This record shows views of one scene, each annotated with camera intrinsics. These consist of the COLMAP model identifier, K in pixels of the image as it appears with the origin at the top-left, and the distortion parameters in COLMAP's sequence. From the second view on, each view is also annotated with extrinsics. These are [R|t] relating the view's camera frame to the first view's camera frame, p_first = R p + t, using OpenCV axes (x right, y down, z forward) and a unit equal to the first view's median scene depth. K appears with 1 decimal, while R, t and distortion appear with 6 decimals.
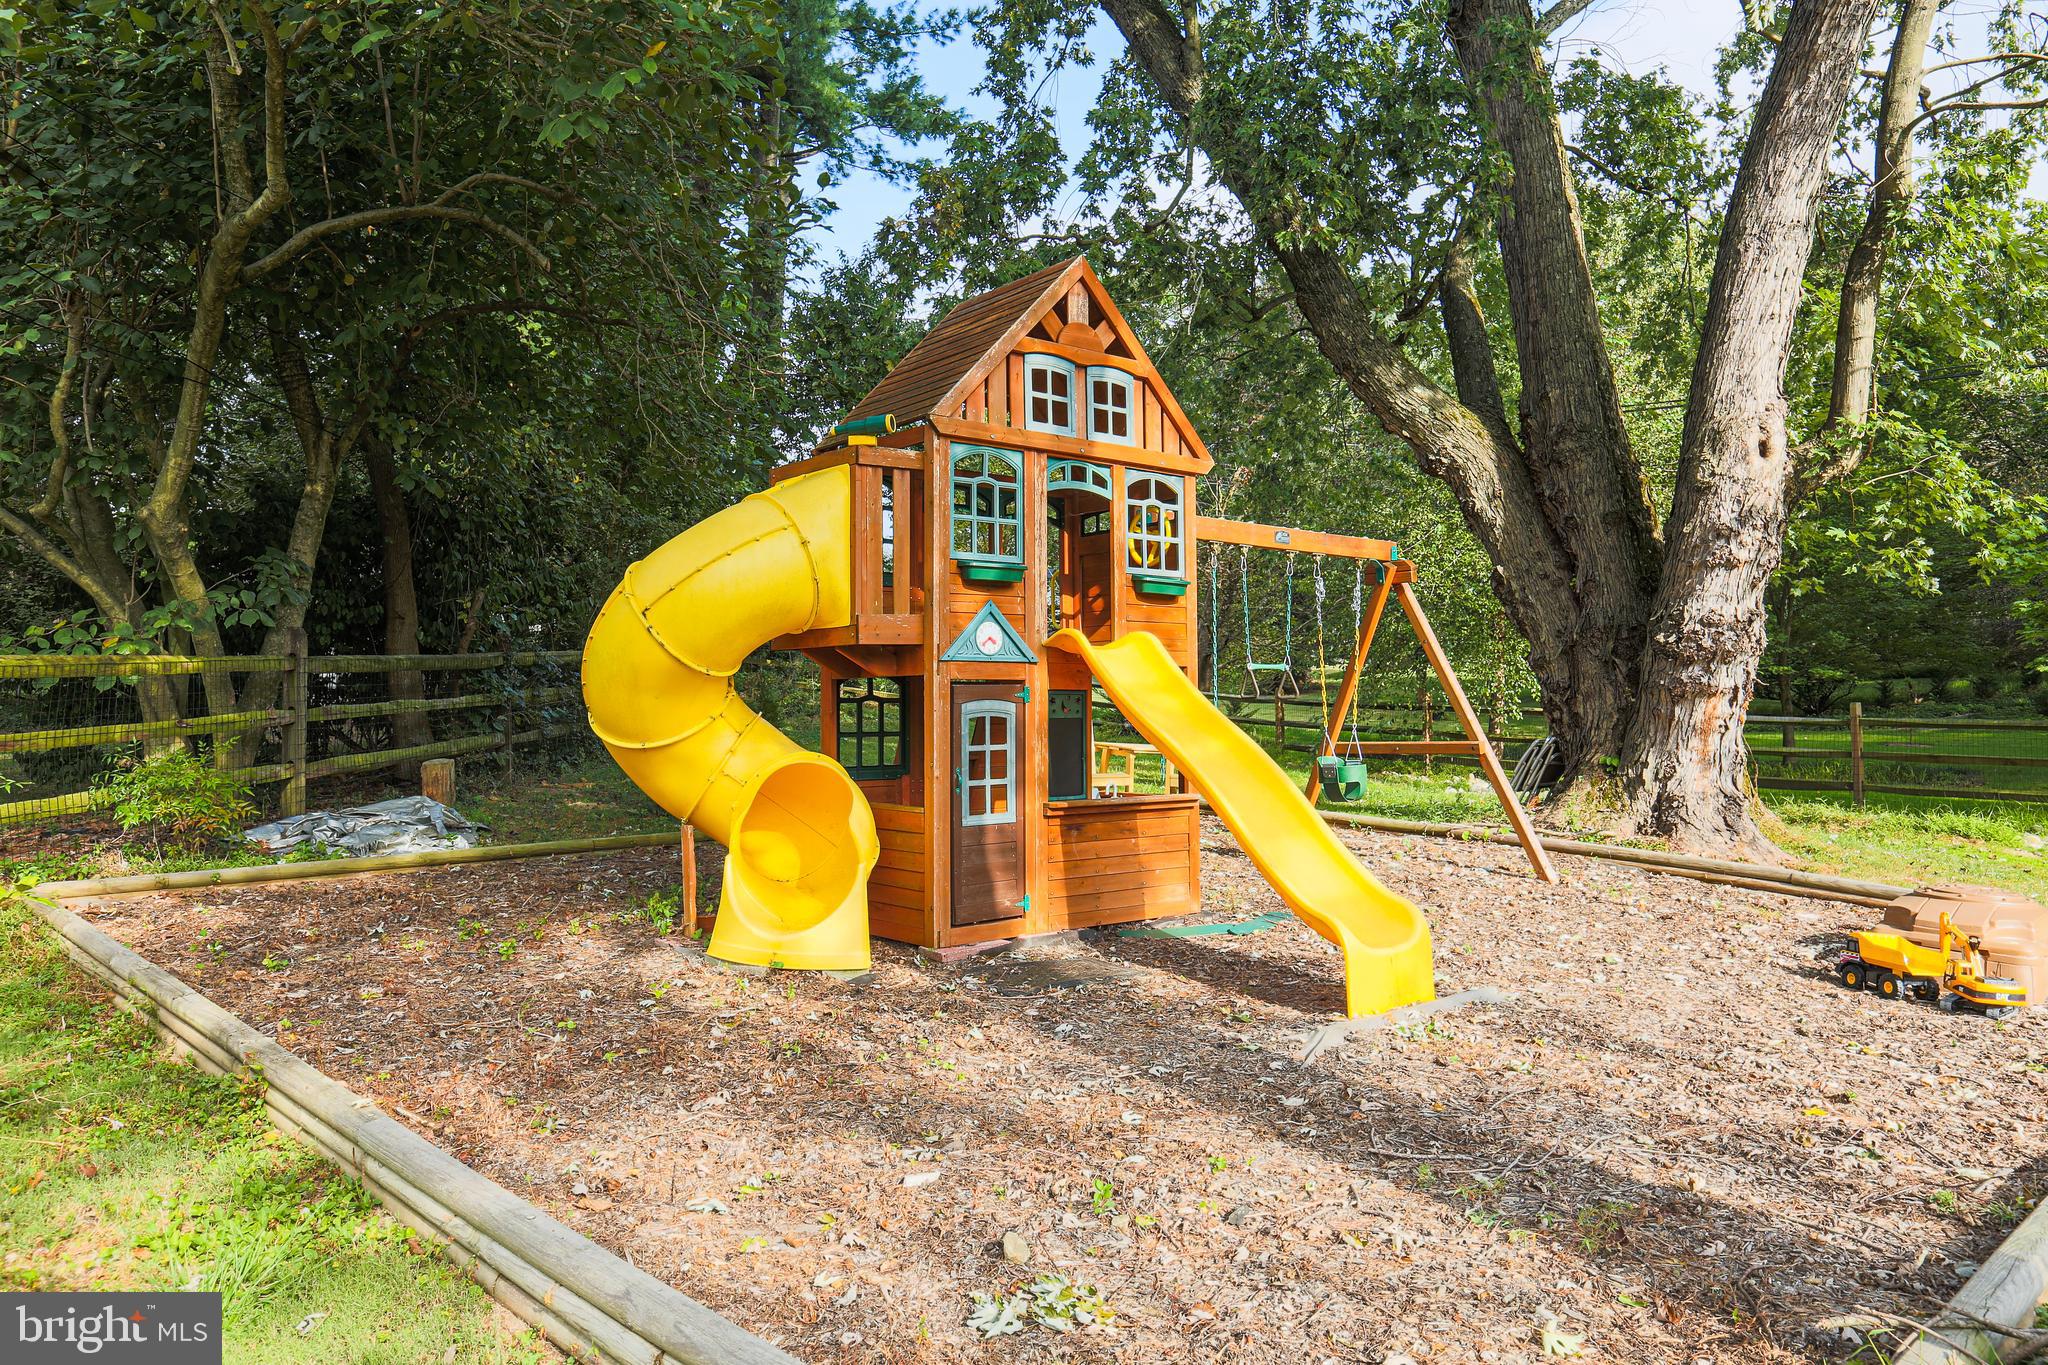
lens RADIAL K [[1396.6, 0, 1023.3], [0, 1396.6, 683.6], [0, 0, 1]] dist [-0.001239, -0.000223]
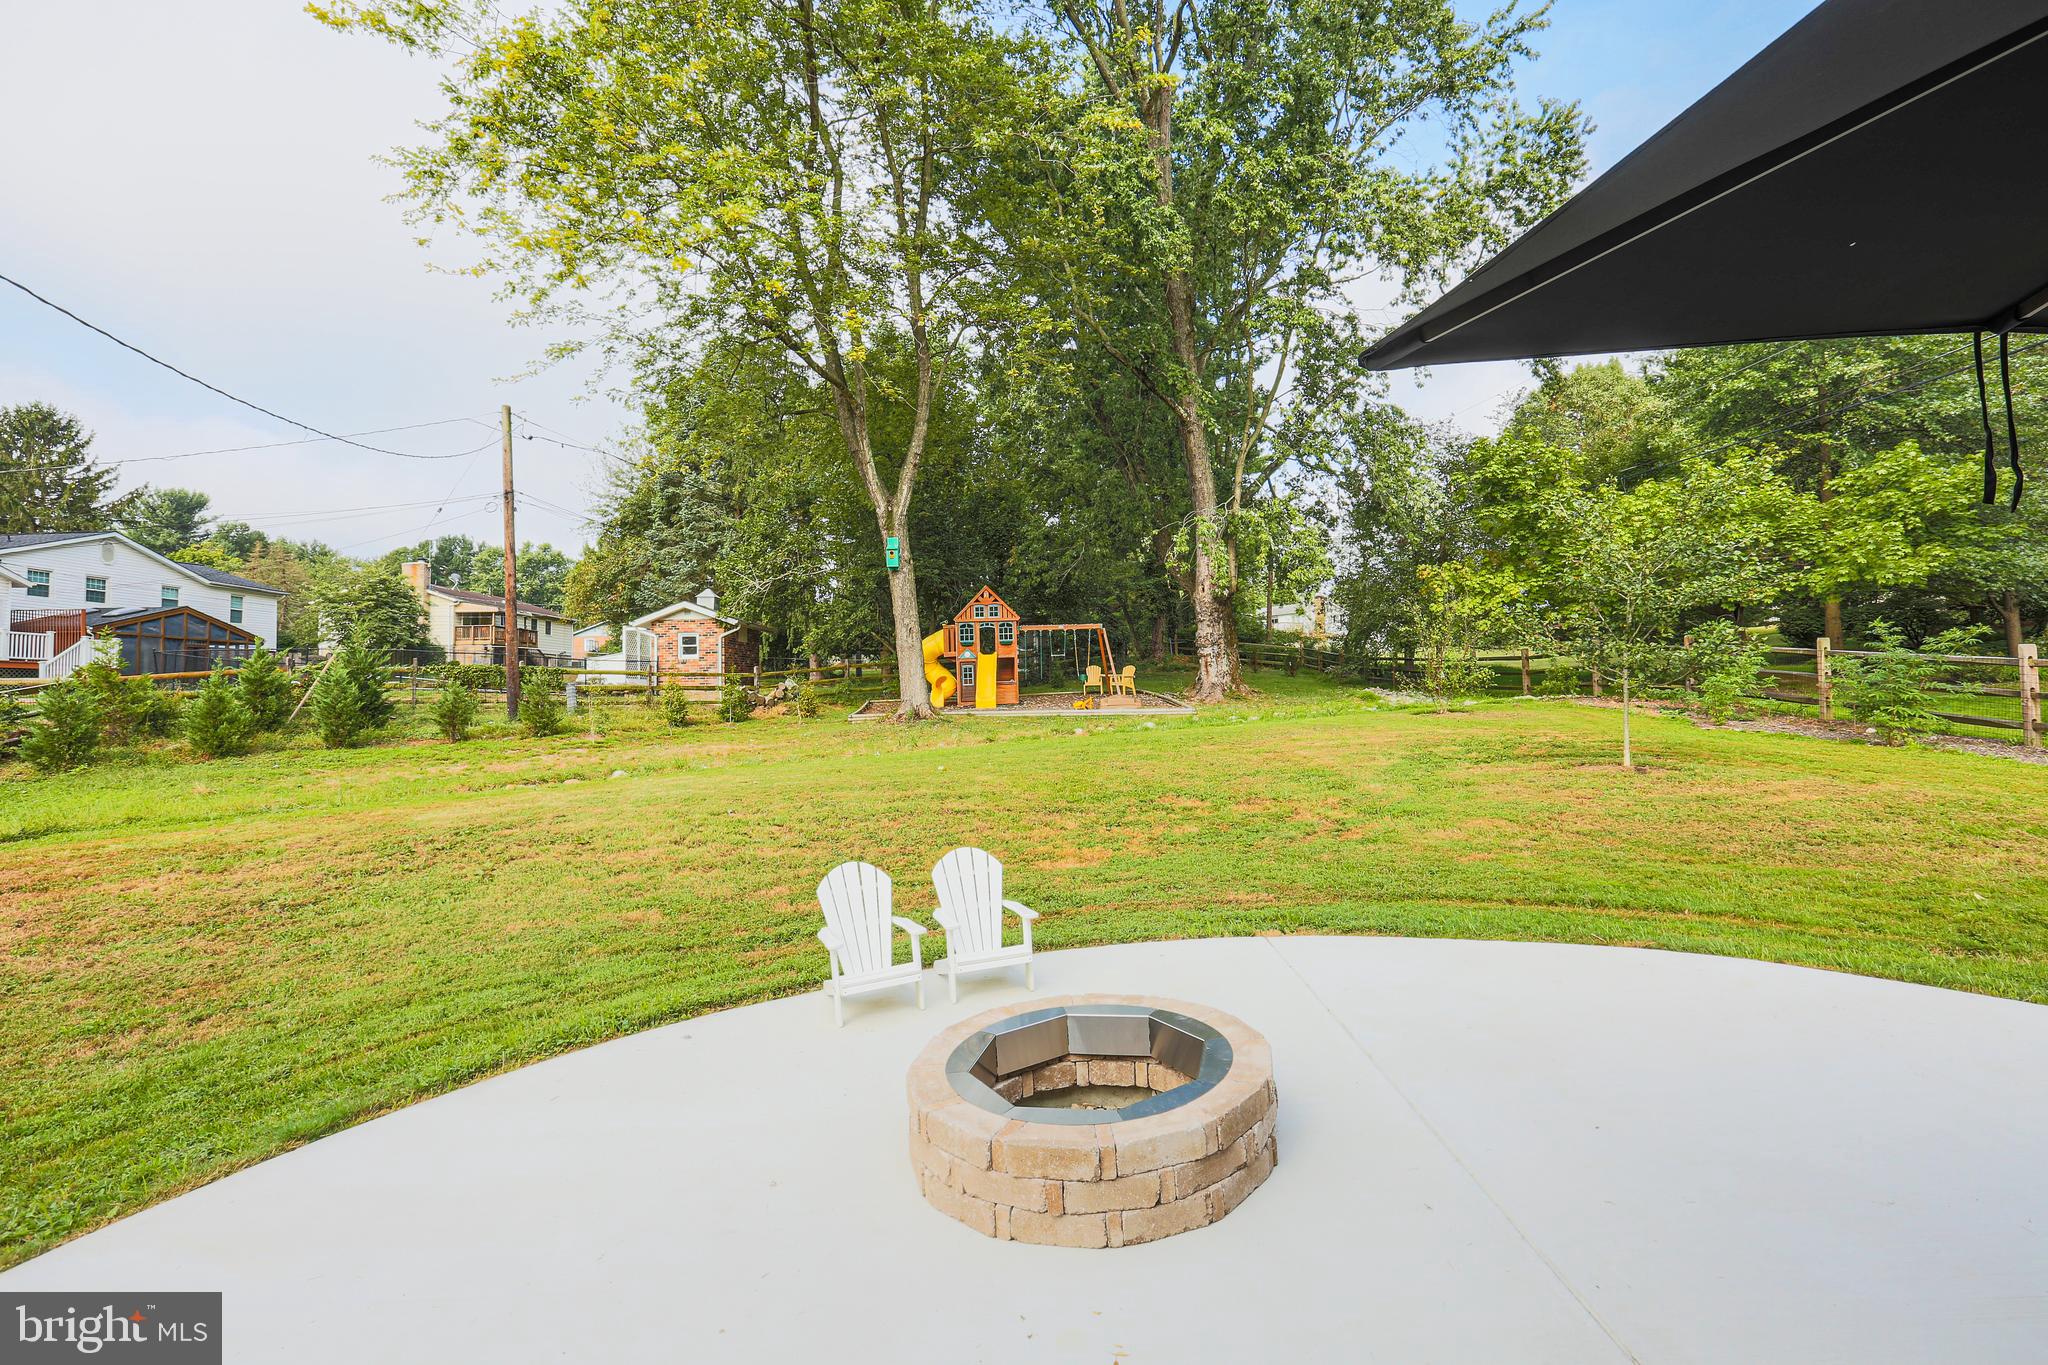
lens RADIAL K [[945.8, 0, 1029.2], [0, 945.8, 668.2], [0, 0, 1]] dist [-0.047819, 0.021014]
pose [[0.771459, -0.035856, -0.635268, 2.540751], [0.039264, 0.999191, -0.008714, 0.066621], [0.635067, -0.018221, 0.772242, -1.815219]]
